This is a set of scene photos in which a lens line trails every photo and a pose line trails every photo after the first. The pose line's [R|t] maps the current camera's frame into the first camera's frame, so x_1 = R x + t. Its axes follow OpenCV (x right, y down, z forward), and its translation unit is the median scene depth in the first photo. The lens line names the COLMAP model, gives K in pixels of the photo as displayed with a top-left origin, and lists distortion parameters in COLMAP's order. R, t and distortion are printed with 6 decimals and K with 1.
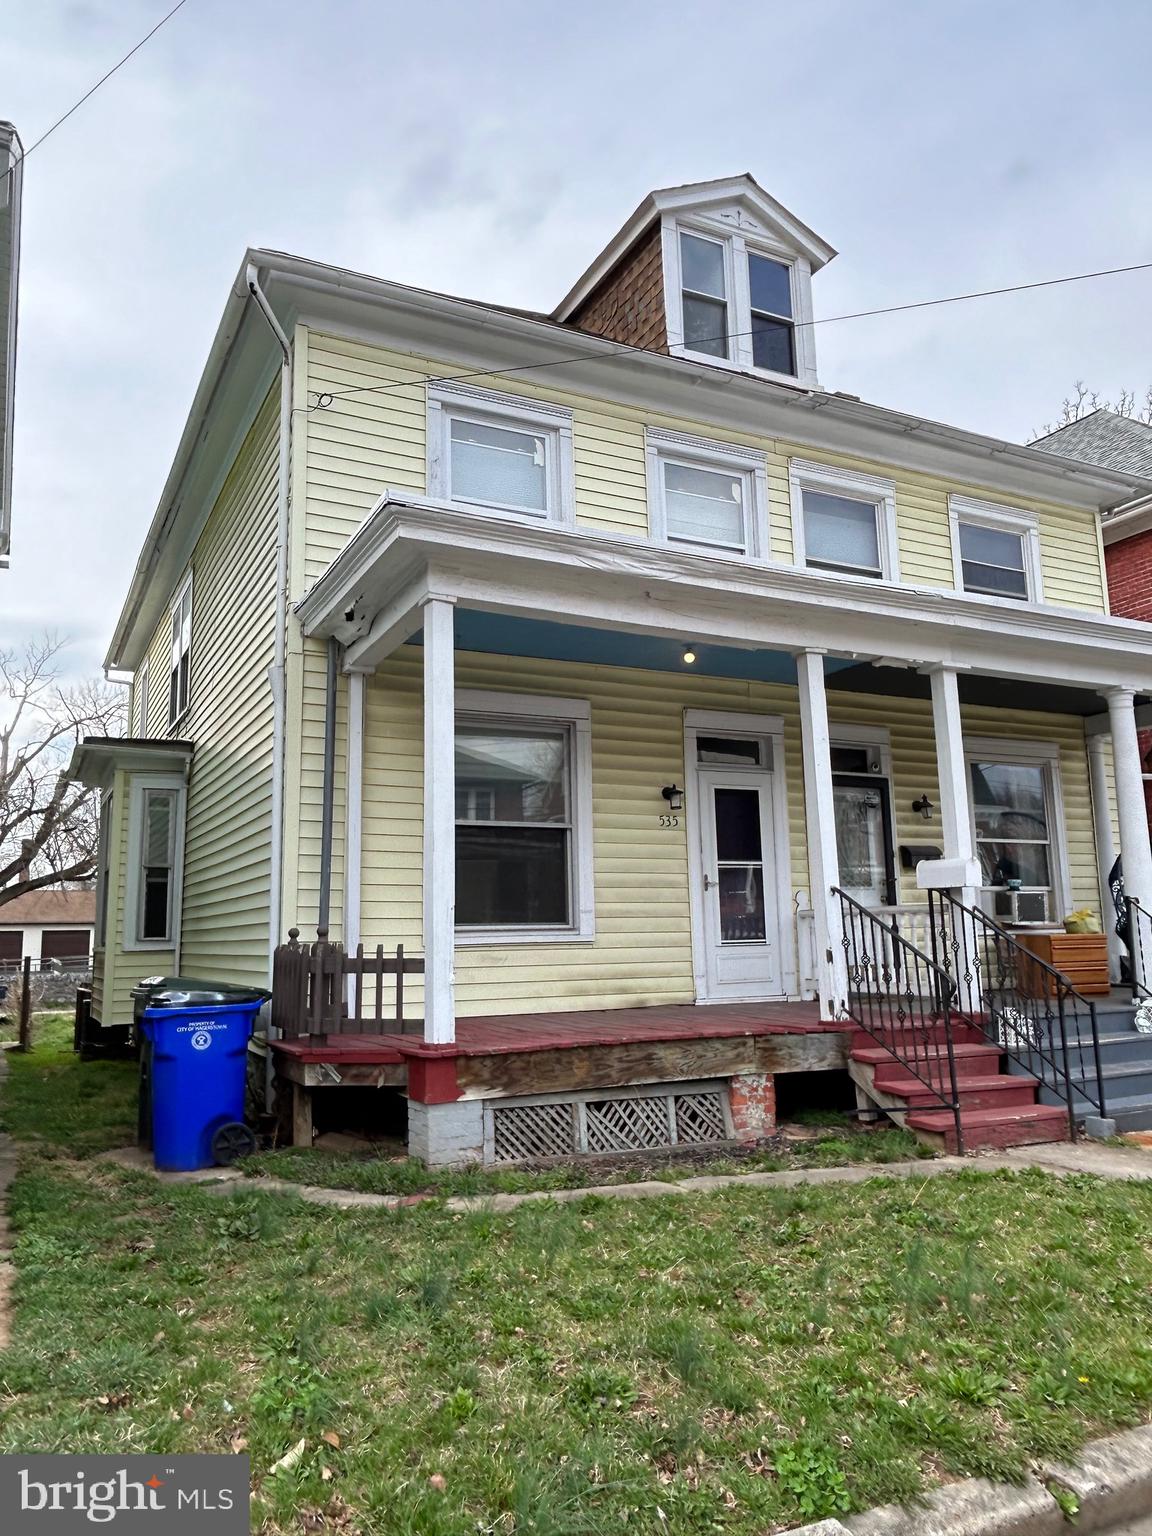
lens RADIAL K [[1099.3, 0, 576.0], [0, 1099.3, 768.0], [0, 0, 1]] dist [0.010813, 0.001511]
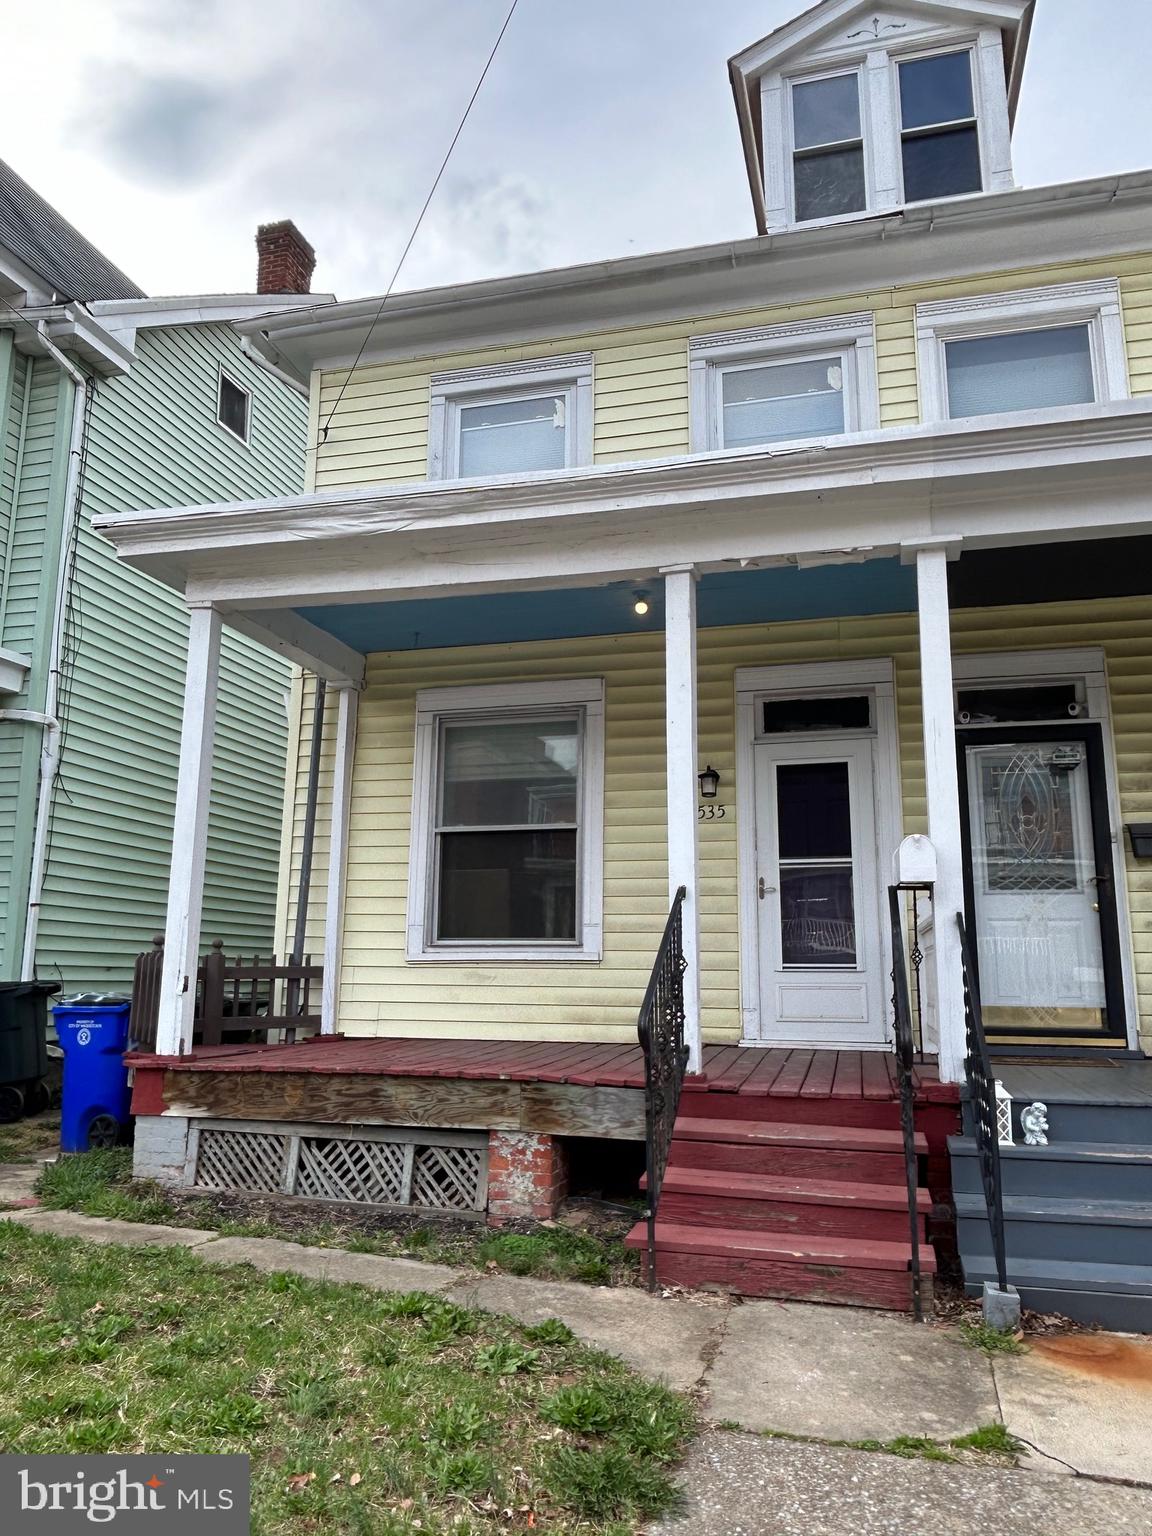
lens RADIAL K [[1107.3, 0, 576.3], [0, 1107.3, 750.7], [0, 0, 1]] dist [0.008488, -0.001584]
pose [[0.740465, -0.107358, -0.663465, 0.729083], [0.080579, 0.994220, -0.070948, 0.070754], [0.667247, -0.000927, 0.744836, 0.445702]]
